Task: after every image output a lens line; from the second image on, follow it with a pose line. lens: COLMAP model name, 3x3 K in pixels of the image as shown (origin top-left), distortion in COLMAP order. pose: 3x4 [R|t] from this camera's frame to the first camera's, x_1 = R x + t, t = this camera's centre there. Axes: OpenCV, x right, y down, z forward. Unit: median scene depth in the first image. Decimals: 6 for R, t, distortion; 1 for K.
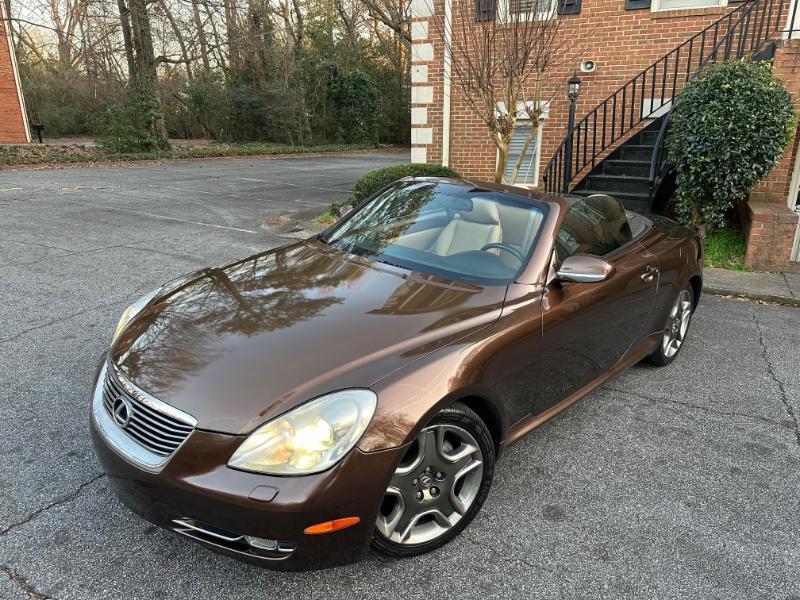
lens RADIAL K [[557.9, 0, 400.1], [0, 557.9, 297.8], [0, 0, 1]] dist [0.022382, -0.020824]
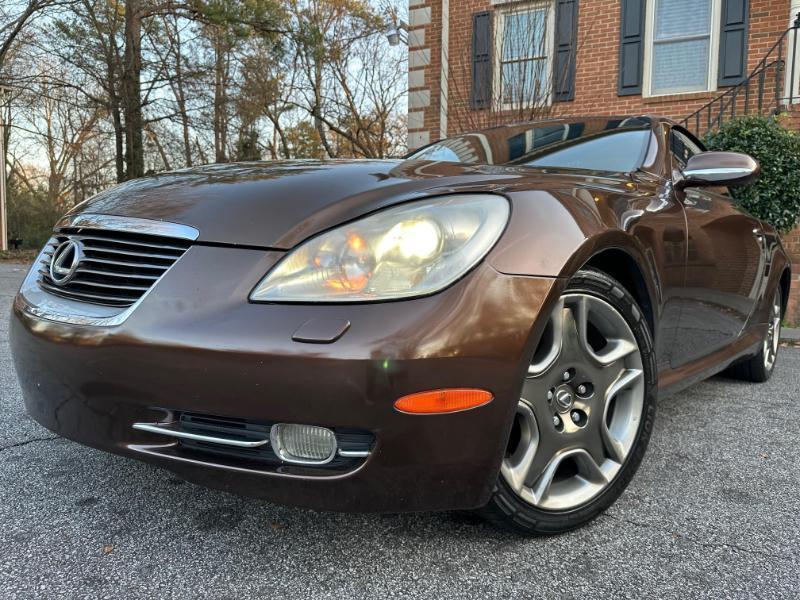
lens RADIAL K [[562.6, 0, 400.0], [0, 562.6, 300.0], [0, 0, 1]] dist [0.013897, -0.021224]
pose [[0.999034, 0.009842, 0.042830, -0.057002], [0.000322, 0.972934, -0.231083, 0.130686], [-0.043945, 0.230874, 0.971991, 0.141390]]
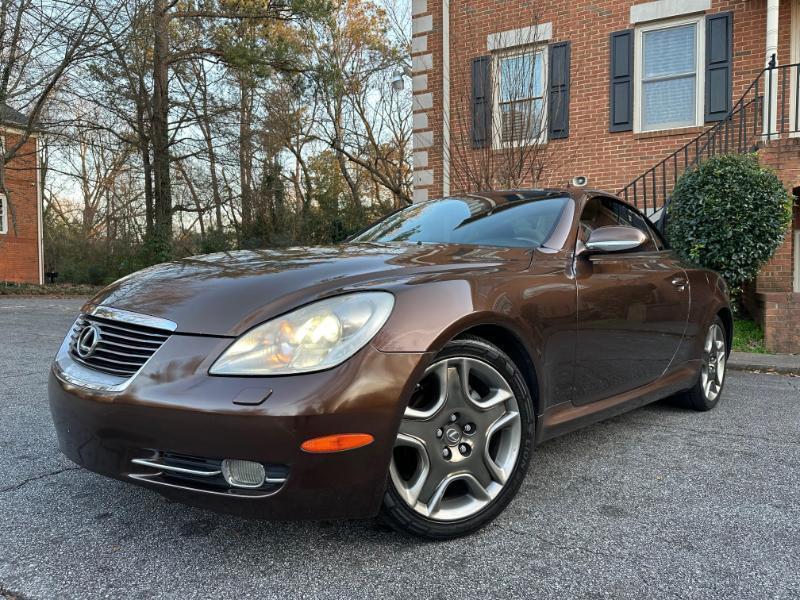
lens RADIAL K [[555.3, 0, 401.4], [0, 555.3, 302.5], [0, 0, 1]] dist [0.038753, -0.044641]
pose [[0.999976, -0.006344, 0.002924, -0.011176], [0.006891, 0.964317, -0.264660, 0.126894], [-0.001141, 0.264673, 0.964337, 0.062908]]
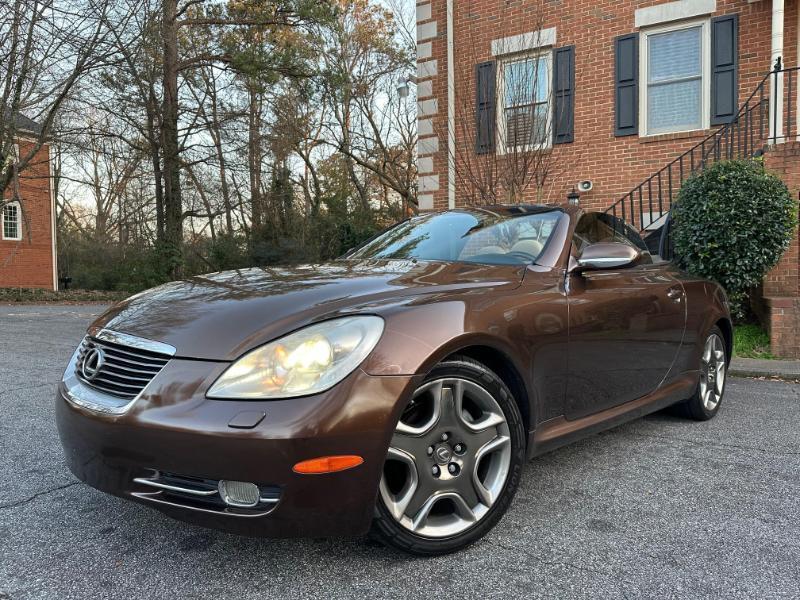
lens RADIAL K [[554.9, 0, 399.0], [0, 554.9, 304.4], [0, 0, 1]] dist [0.040473, -0.045188]
pose [[0.999744, -0.012604, -0.018774, -0.000258], [0.007191, 0.964351, -0.264530, 0.118749], [0.021439, 0.264327, 0.964195, 0.050348]]
